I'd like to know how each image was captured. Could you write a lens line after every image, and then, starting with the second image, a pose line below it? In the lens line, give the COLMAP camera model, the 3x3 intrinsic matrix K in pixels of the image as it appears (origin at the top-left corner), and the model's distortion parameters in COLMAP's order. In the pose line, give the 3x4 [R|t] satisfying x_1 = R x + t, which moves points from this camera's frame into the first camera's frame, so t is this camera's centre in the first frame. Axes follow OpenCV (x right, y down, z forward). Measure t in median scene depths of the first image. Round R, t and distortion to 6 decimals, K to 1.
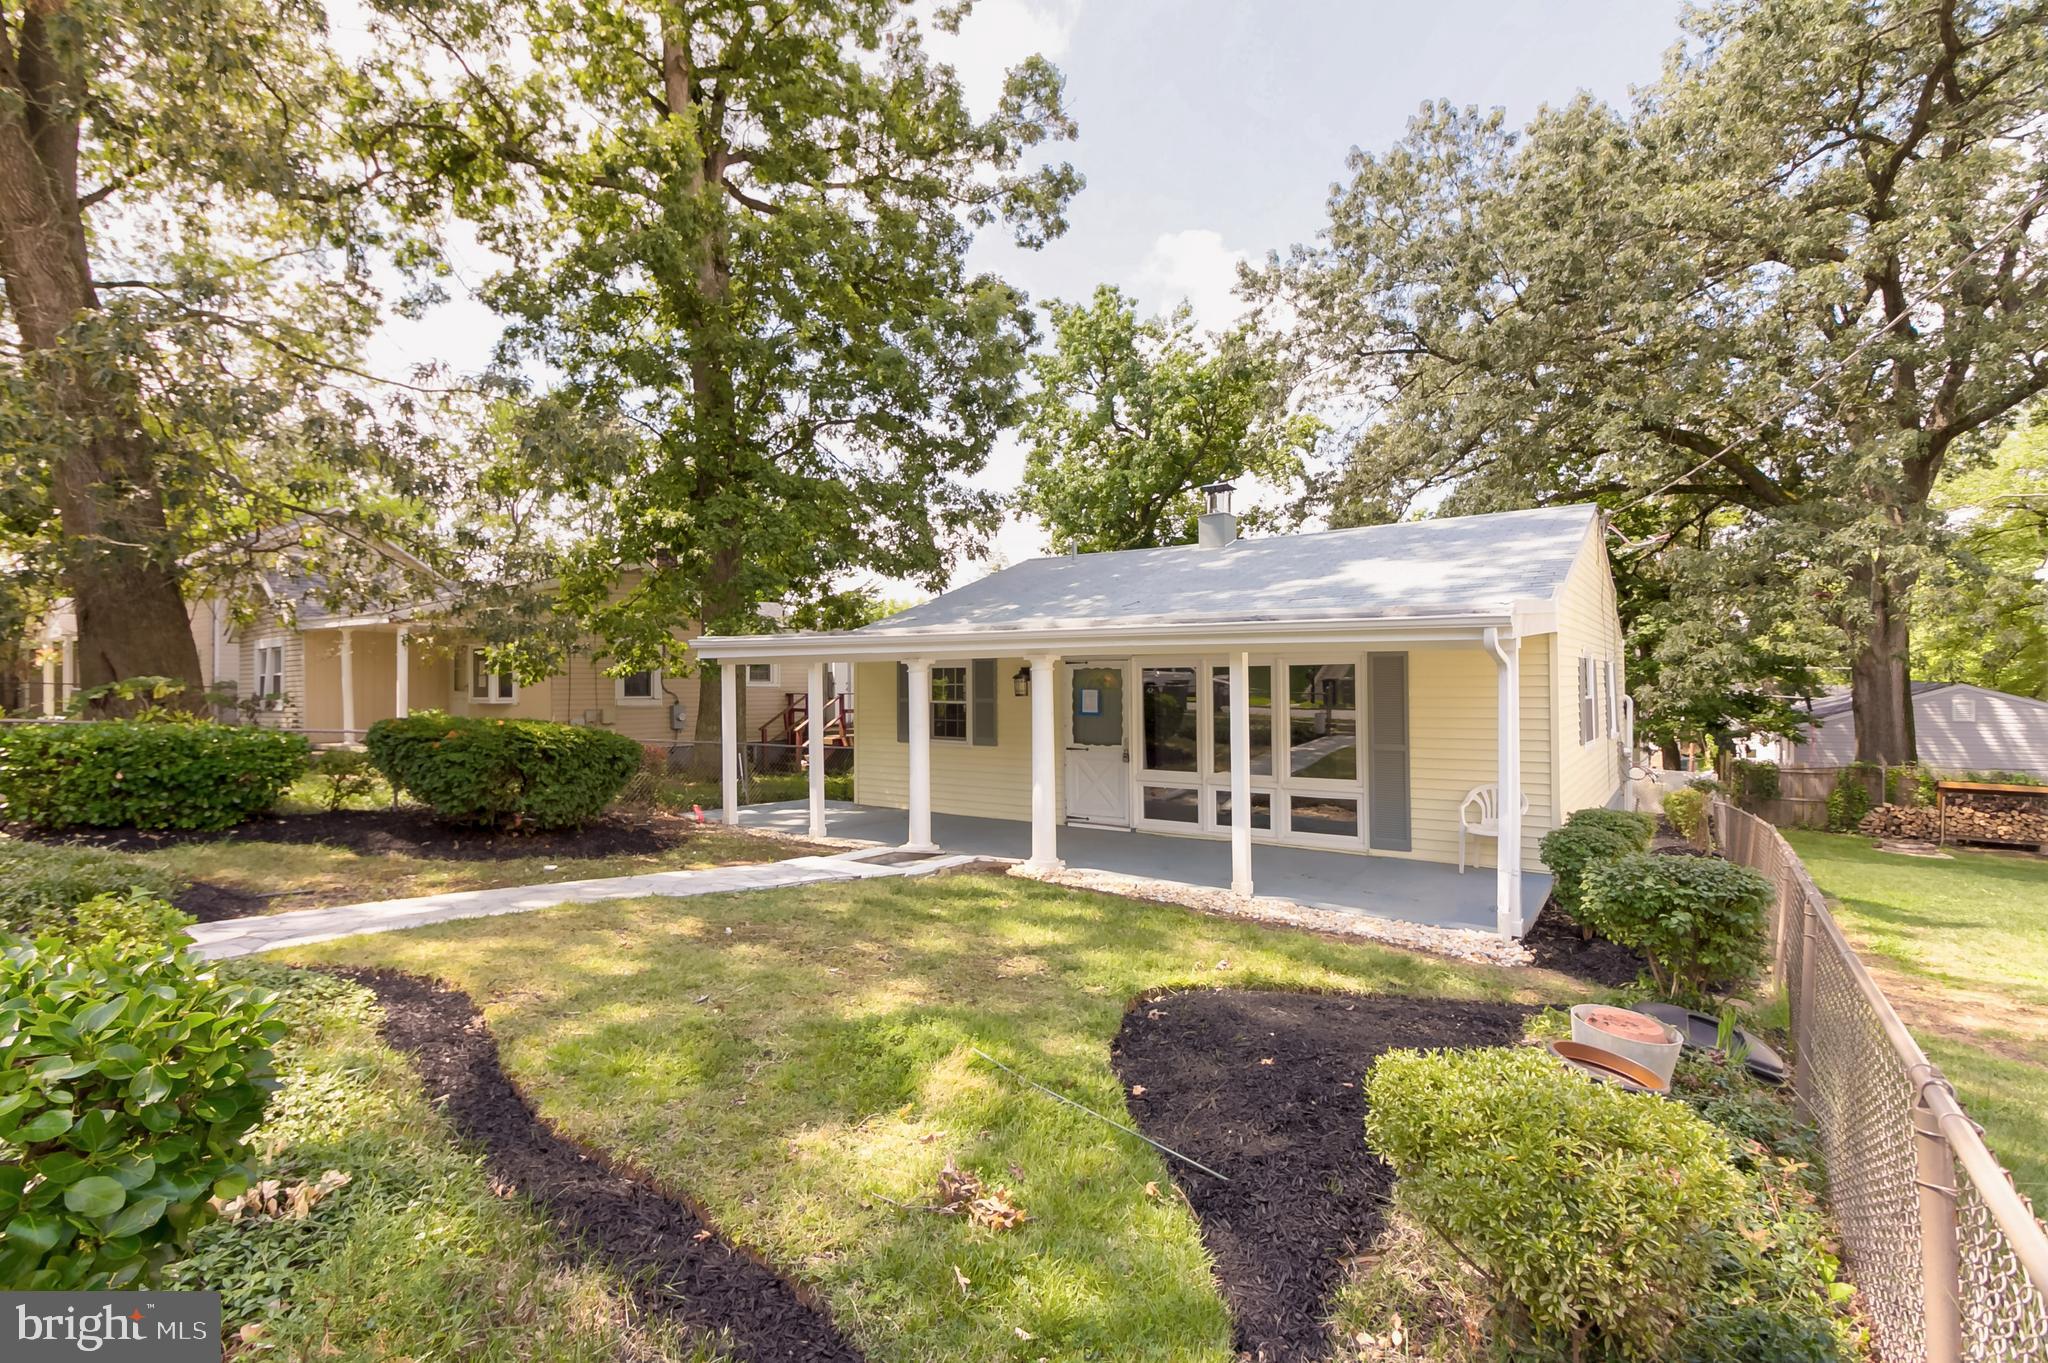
lens RADIAL K [[963.5, 0, 1018.4], [0, 963.5, 667.4], [0, 0, 1]] dist [0.000627, 0.002310]
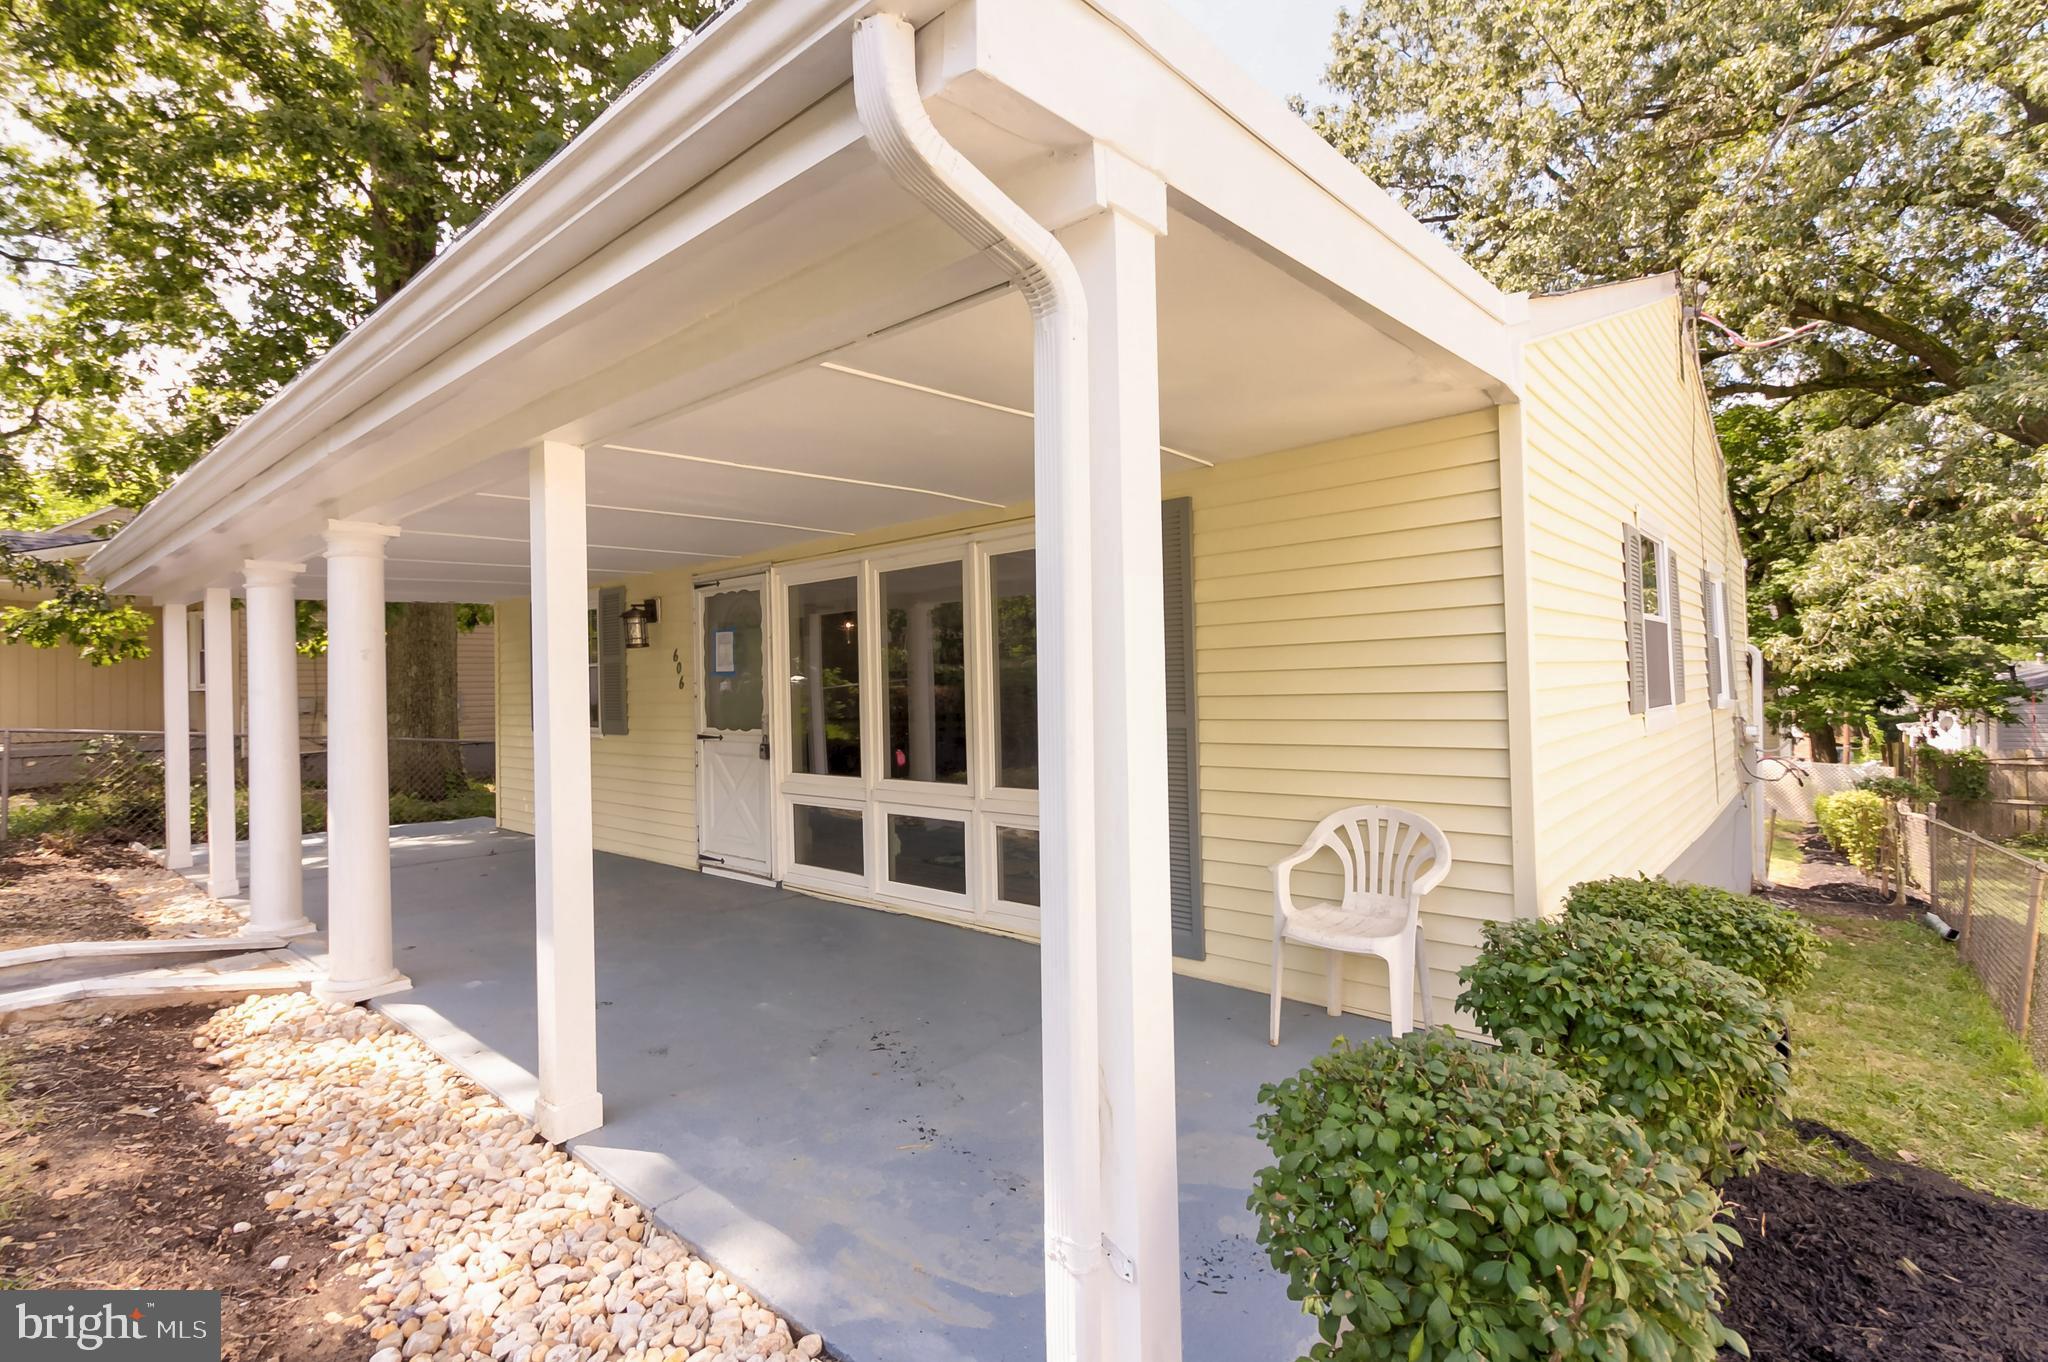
lens RADIAL K [[963.5, 0, 1021.3], [0, 963.5, 659.2], [0, 0, 1]] dist [0.000627, 0.002310]
pose [[0.995420, -0.019631, -0.093557, 0.283715], [0.019039, 0.999793, -0.007219, 0.044270], [0.093679, 0.005404, 0.995588, 0.431554]]
